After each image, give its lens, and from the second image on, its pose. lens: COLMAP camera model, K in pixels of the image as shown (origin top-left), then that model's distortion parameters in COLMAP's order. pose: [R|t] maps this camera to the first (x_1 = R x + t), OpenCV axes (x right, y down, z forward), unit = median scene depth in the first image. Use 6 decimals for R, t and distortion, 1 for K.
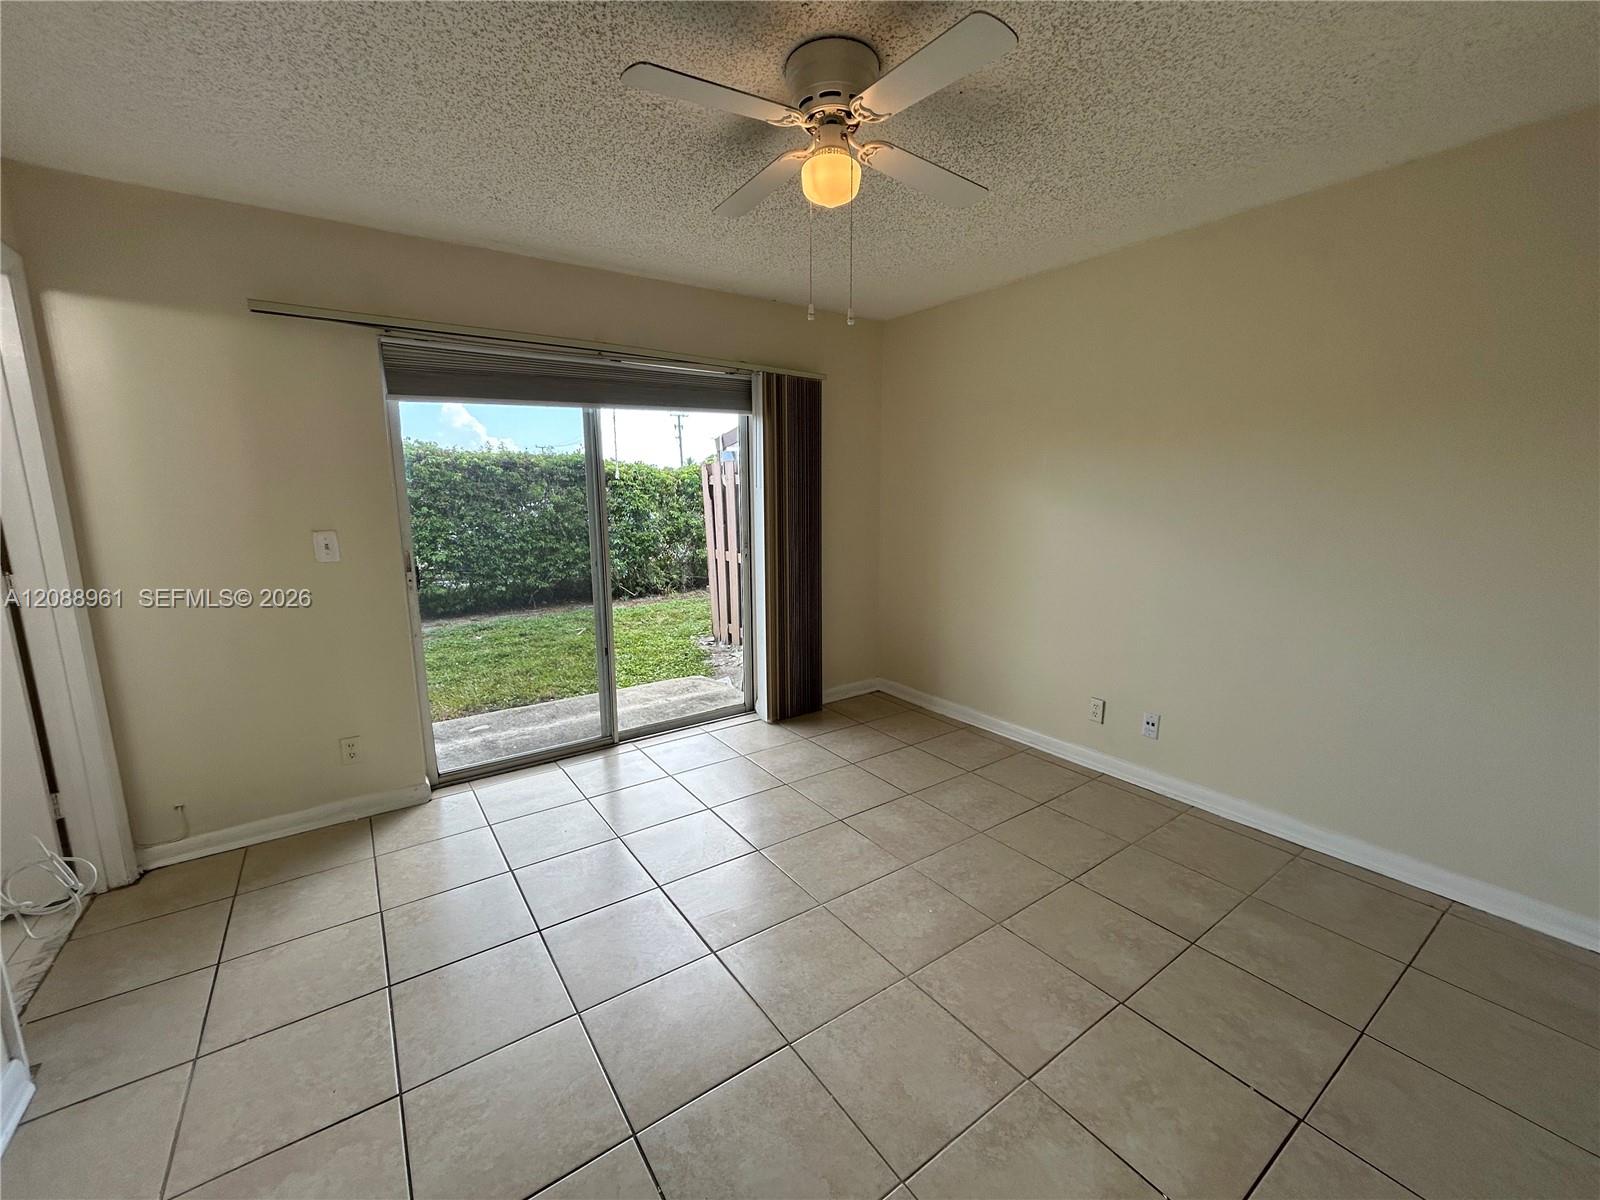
lens RADIAL K [[652.1, 0, 800.5], [0, 652.1, 597.9], [0, 0, 1]] dist [-0.000471, -0.000727]
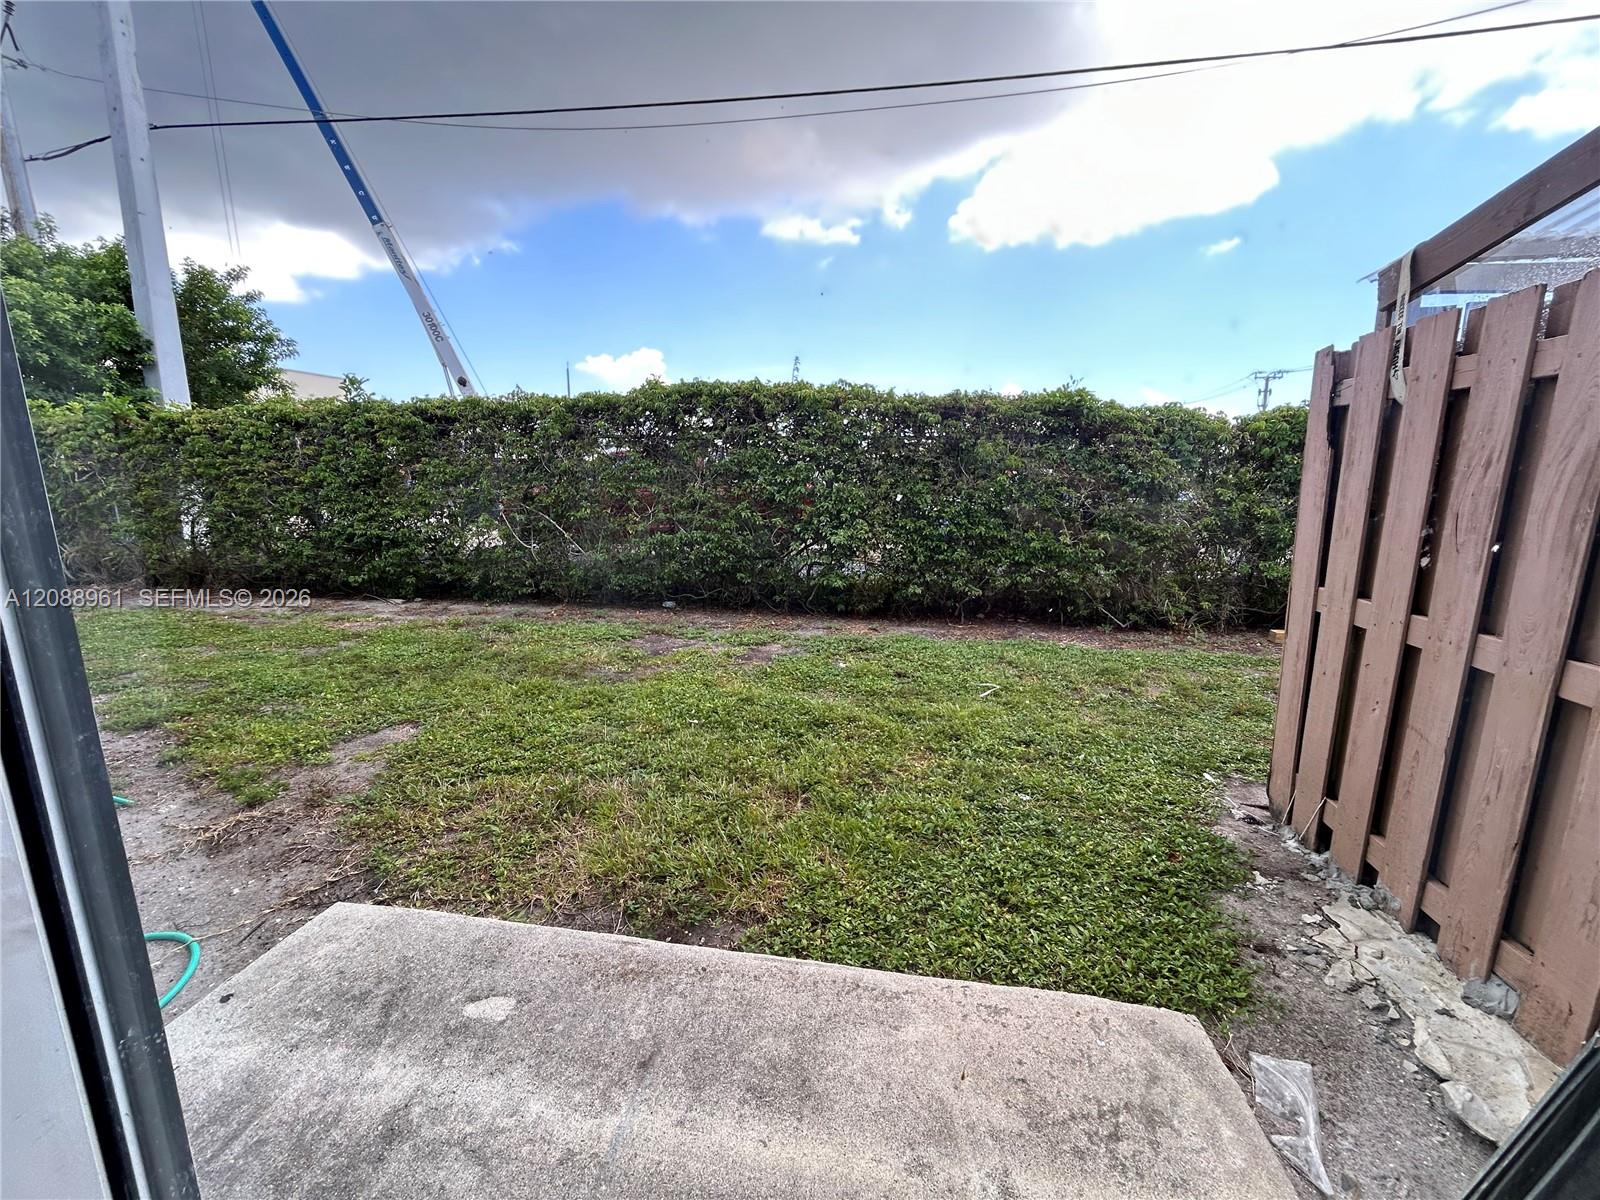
lens RADIAL K [[652.1, 0, 799.4], [0, 652.1, 599.3], [0, 0, 1]] dist [-0.000471, -0.000727]
pose [[0.711349, 0.150504, -0.686536, -0.063803], [-0.129900, 0.988128, 0.082025, -0.043910], [0.690731, 0.030832, 0.722455, 0.395074]]
